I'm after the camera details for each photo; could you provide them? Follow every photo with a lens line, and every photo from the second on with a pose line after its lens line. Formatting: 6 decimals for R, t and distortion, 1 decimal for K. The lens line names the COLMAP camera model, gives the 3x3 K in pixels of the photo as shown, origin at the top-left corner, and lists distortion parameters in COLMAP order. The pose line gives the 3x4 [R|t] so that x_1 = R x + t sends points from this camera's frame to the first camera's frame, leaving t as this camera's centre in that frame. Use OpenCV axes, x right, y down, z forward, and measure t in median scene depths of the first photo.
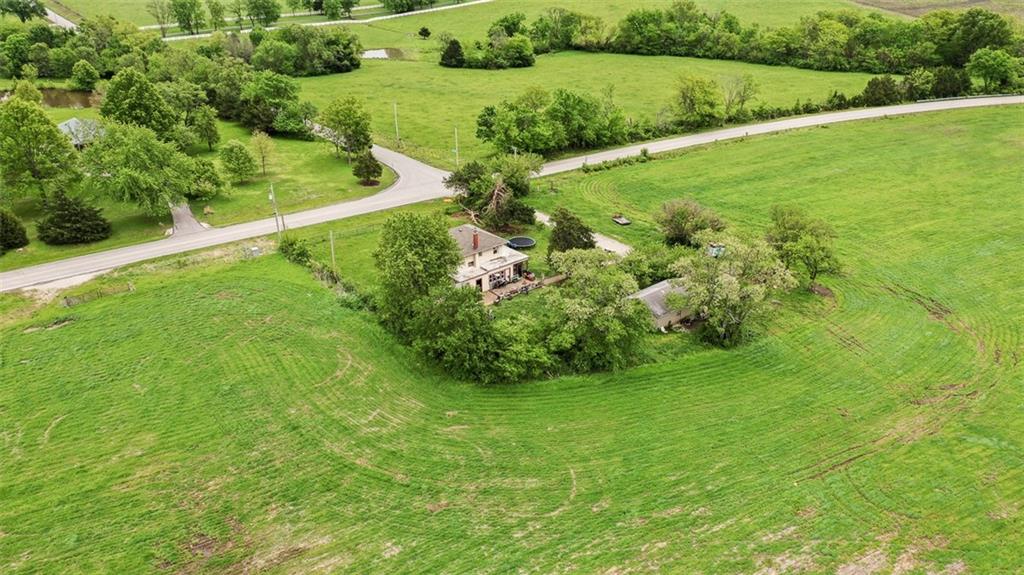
lens RADIAL K [[832.3, 0, 514.9], [0, 832.3, 265.8], [0, 0, 1]] dist [0.006979, -0.001965]
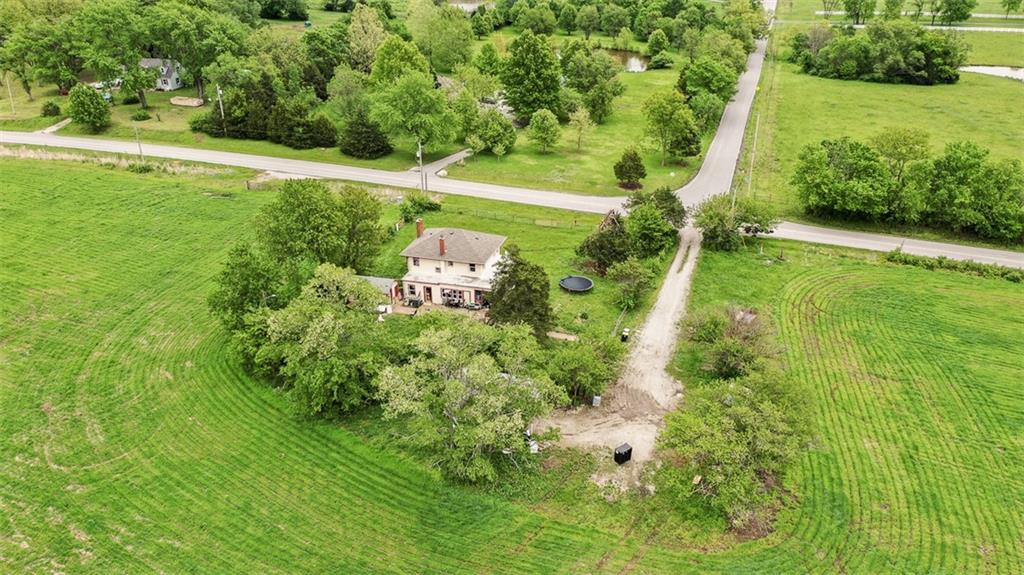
lens RADIAL K [[832.3, 0, 514.9], [0, 832.3, 265.8], [0, 0, 1]] dist [0.006979, -0.001965]
pose [[0.541256, 0.337611, -0.770104, 0.533454], [-0.327871, 0.928101, 0.176436, -0.149704], [0.774301, 0.156998, 0.613033, 0.389113]]
